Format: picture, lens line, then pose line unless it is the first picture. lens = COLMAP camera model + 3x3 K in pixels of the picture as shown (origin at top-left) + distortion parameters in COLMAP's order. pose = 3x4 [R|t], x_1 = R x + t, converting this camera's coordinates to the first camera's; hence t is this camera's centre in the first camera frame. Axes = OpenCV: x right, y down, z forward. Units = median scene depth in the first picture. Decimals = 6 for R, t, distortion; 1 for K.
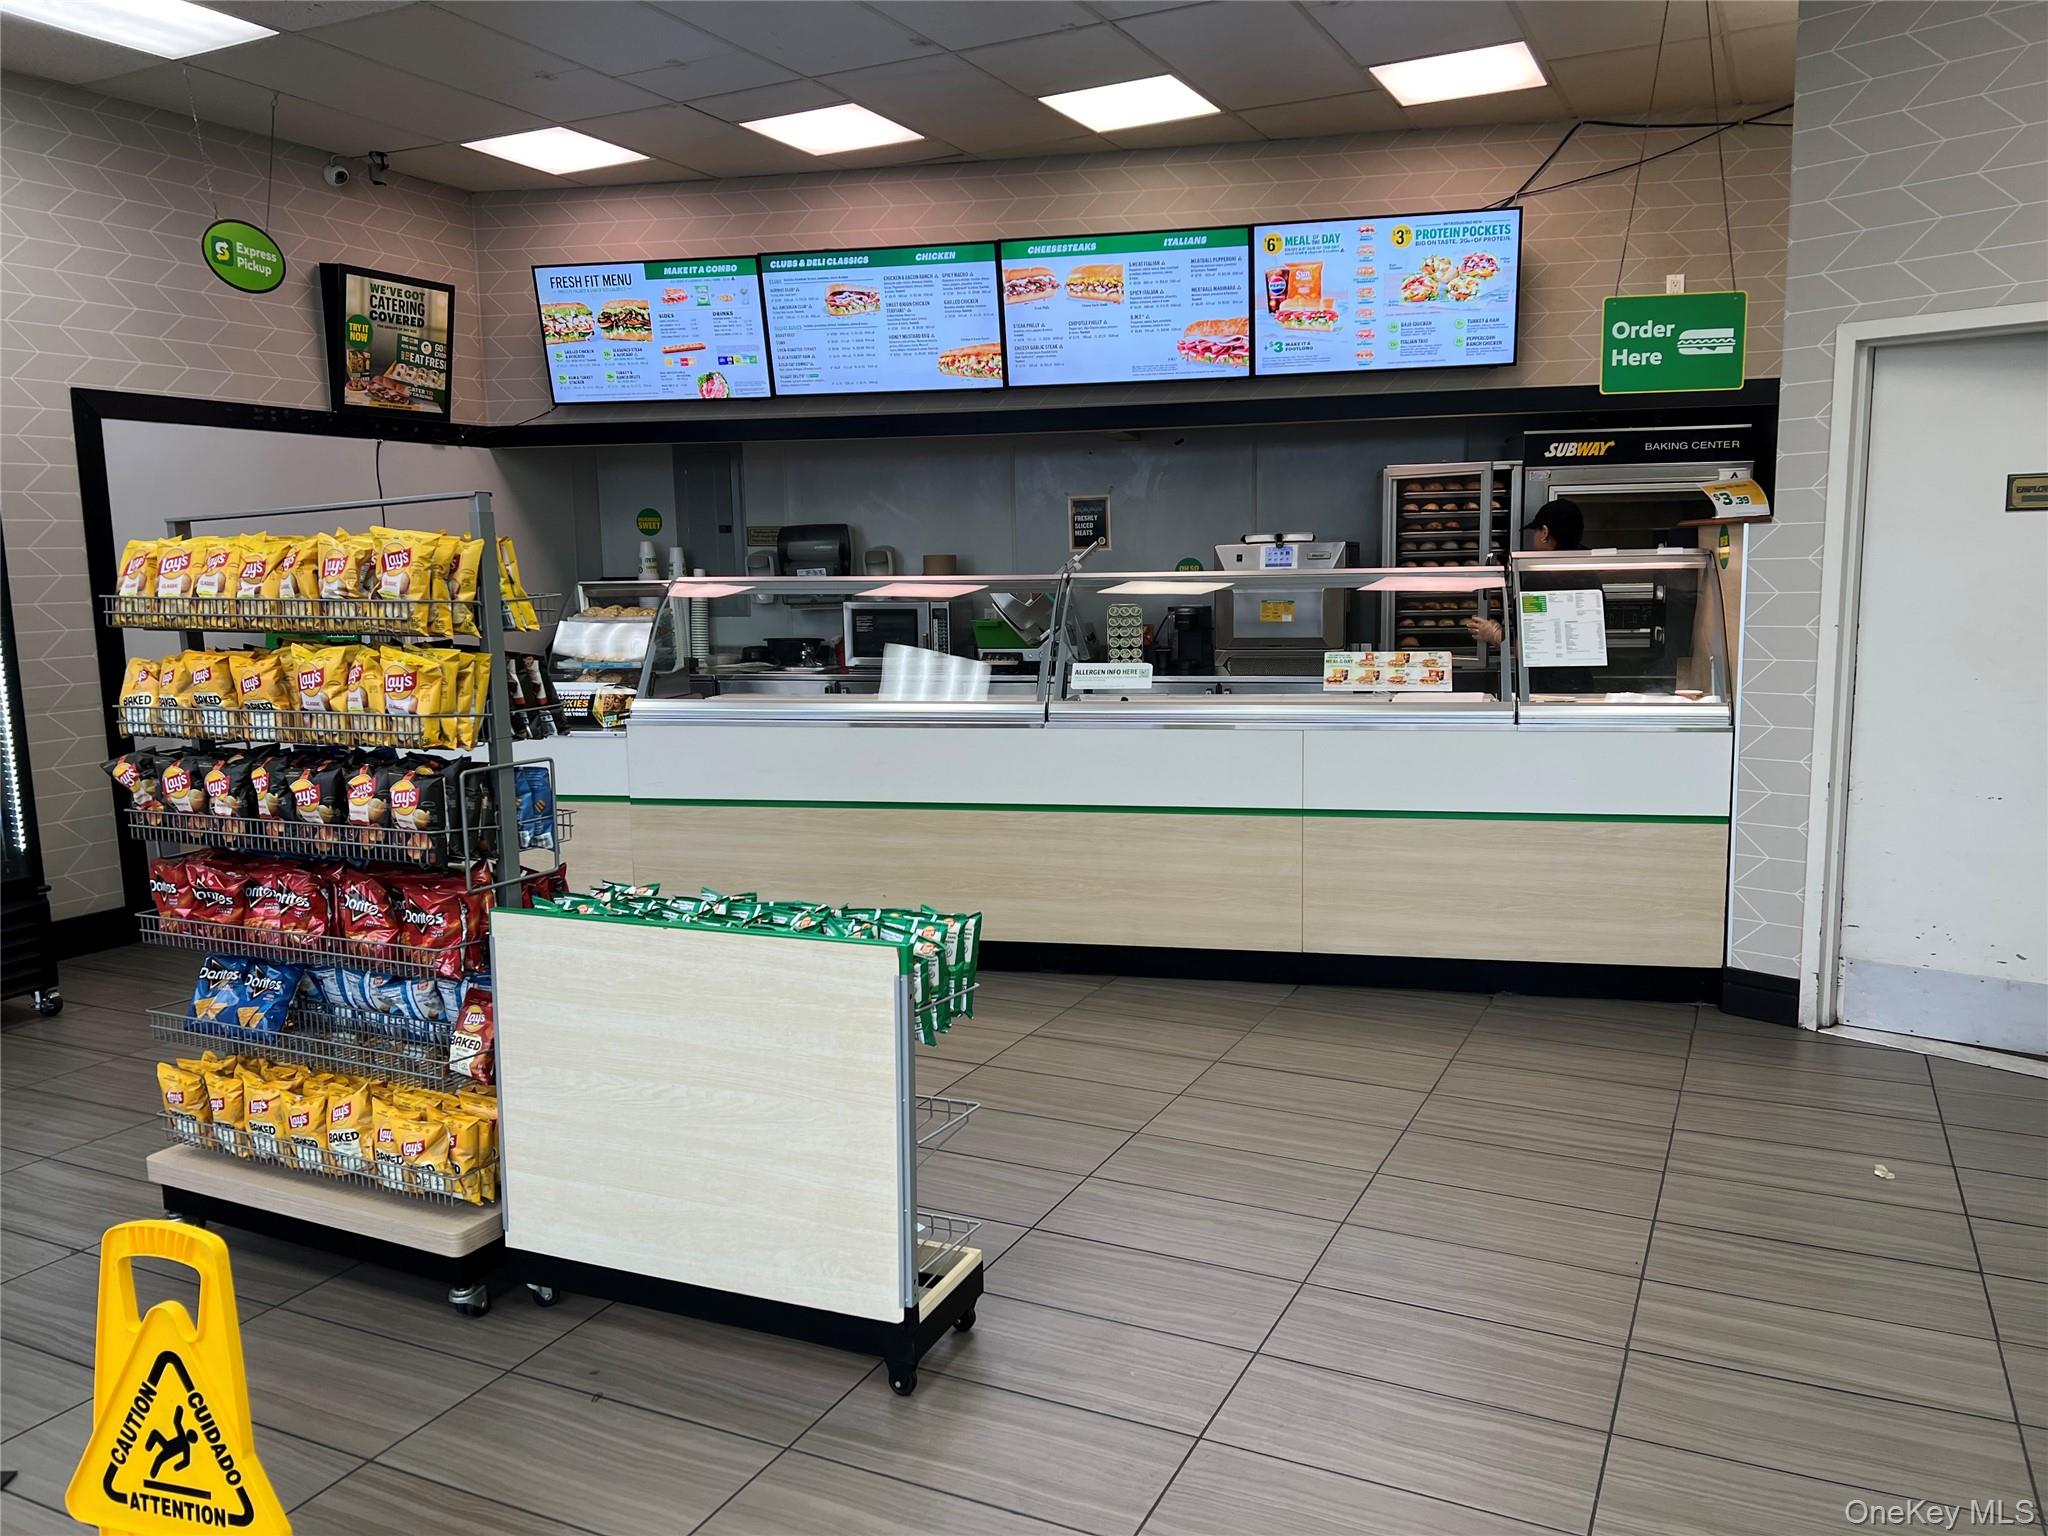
lens RADIAL K [[1528.8, 0, 1047.8], [0, 1528.8, 765.6], [0, 0, 1]] dist [0.070055, -0.093659]
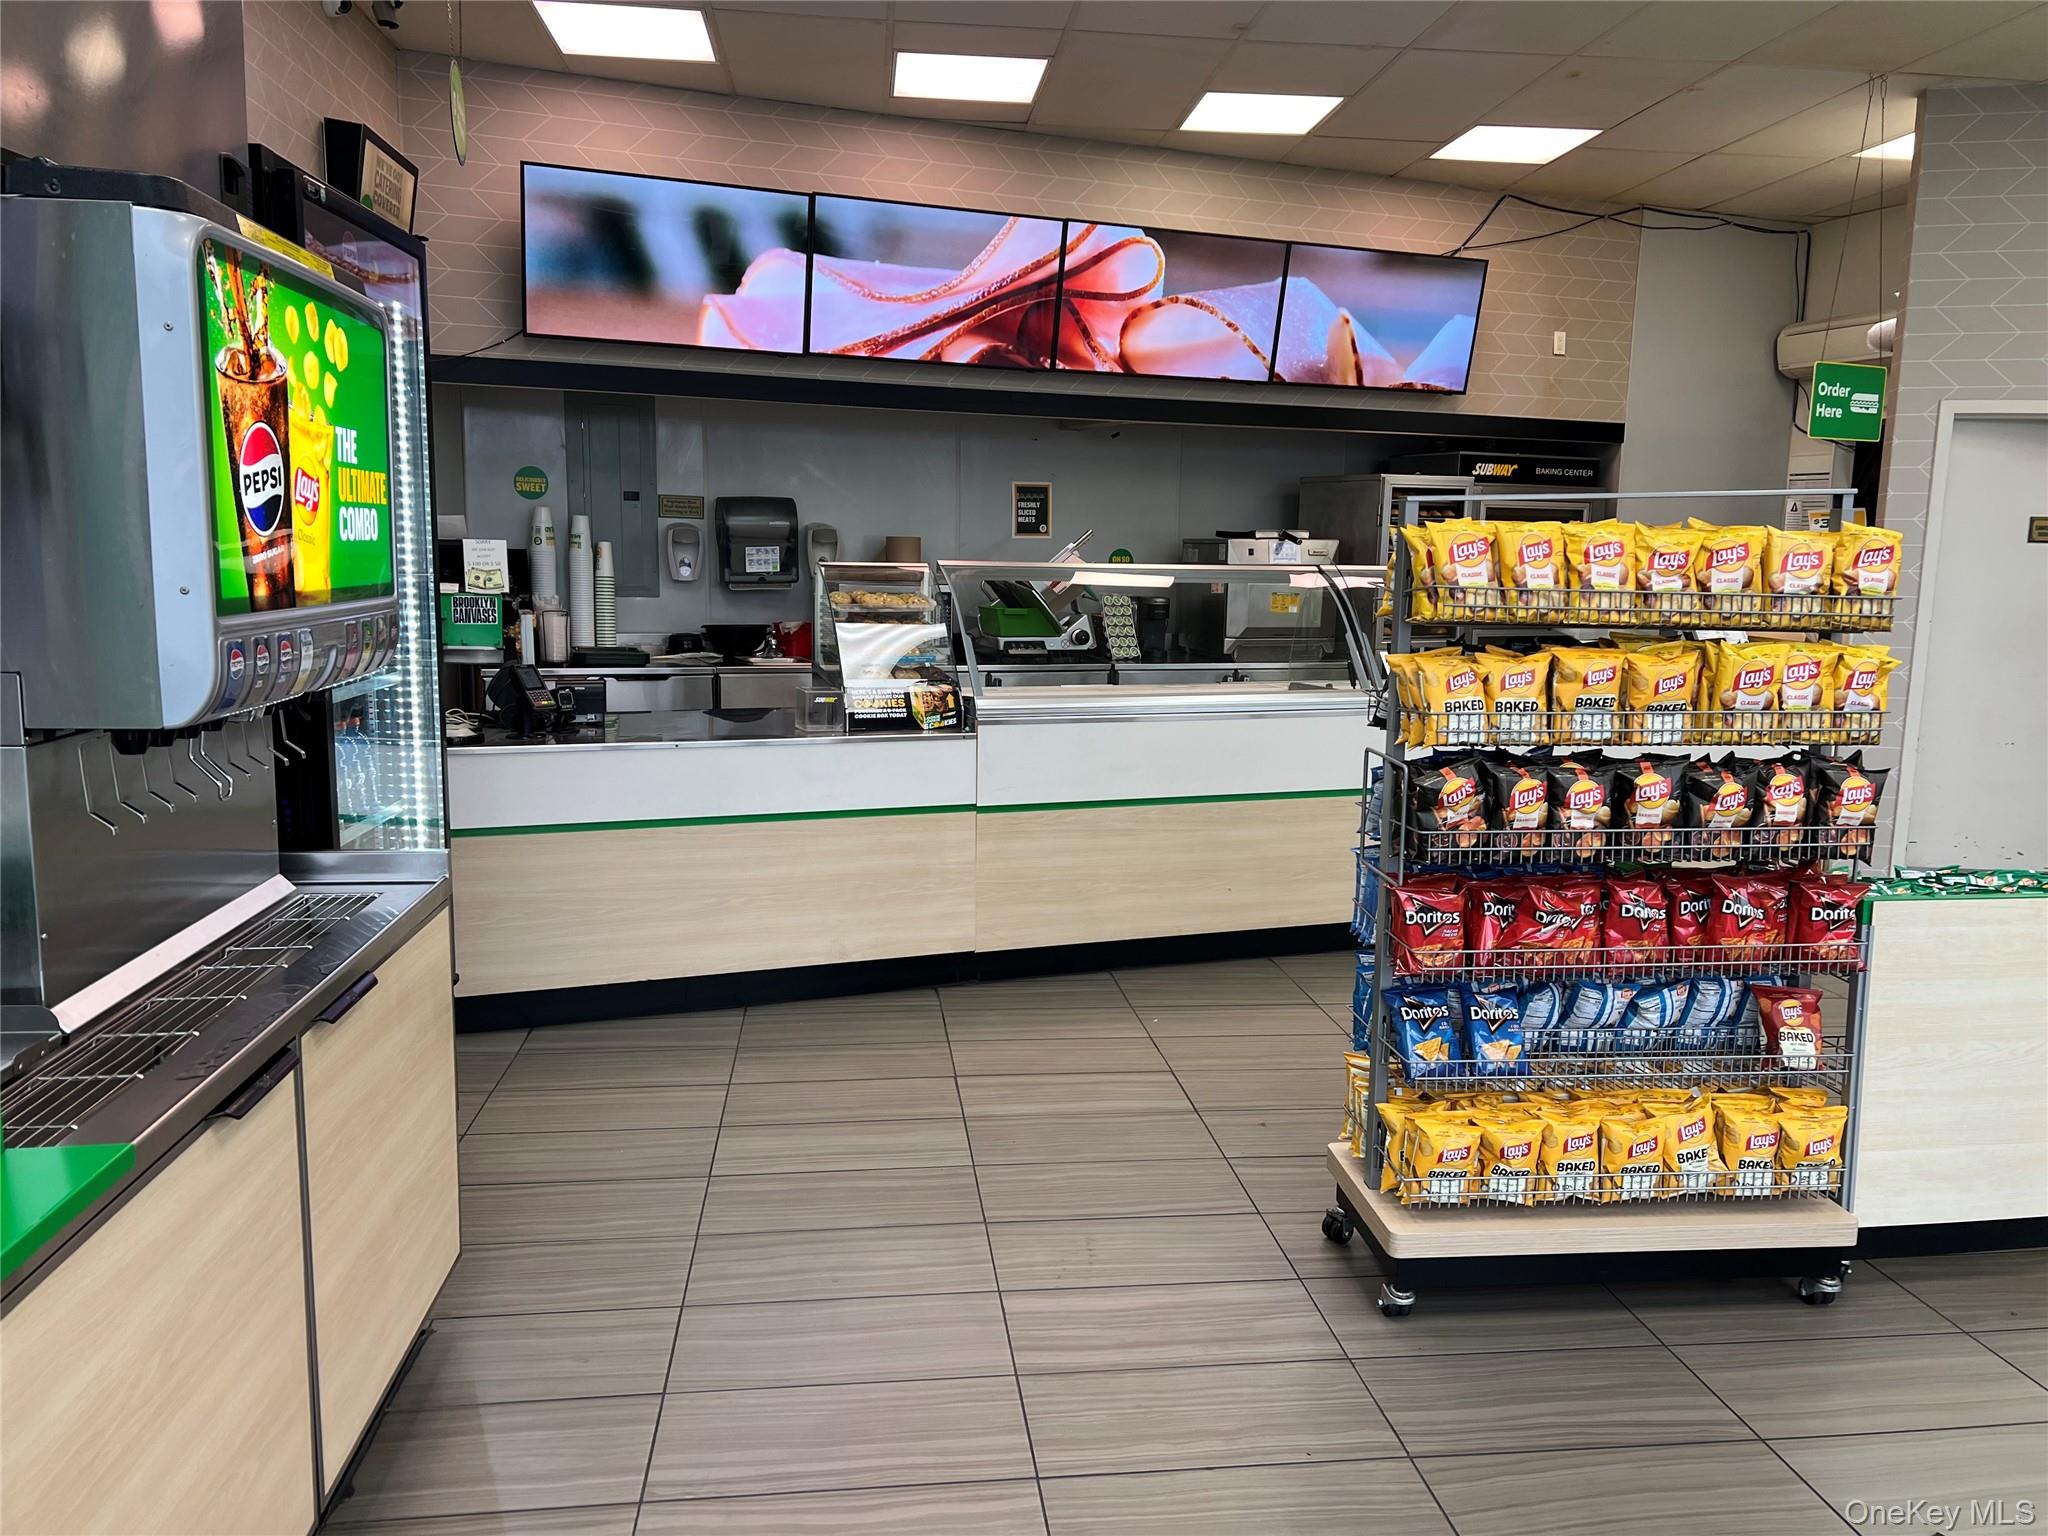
lens RADIAL K [[1528.8, 0, 1047.8], [0, 1528.8, 765.6], [0, 0, 1]] dist [0.070055, -0.093659]
pose [[0.836740, -0.046621, 0.545613, -0.602854], [0.040600, 0.998909, 0.023091, -0.018166], [-0.546094, 0.002831, 0.837719, 0.192348]]
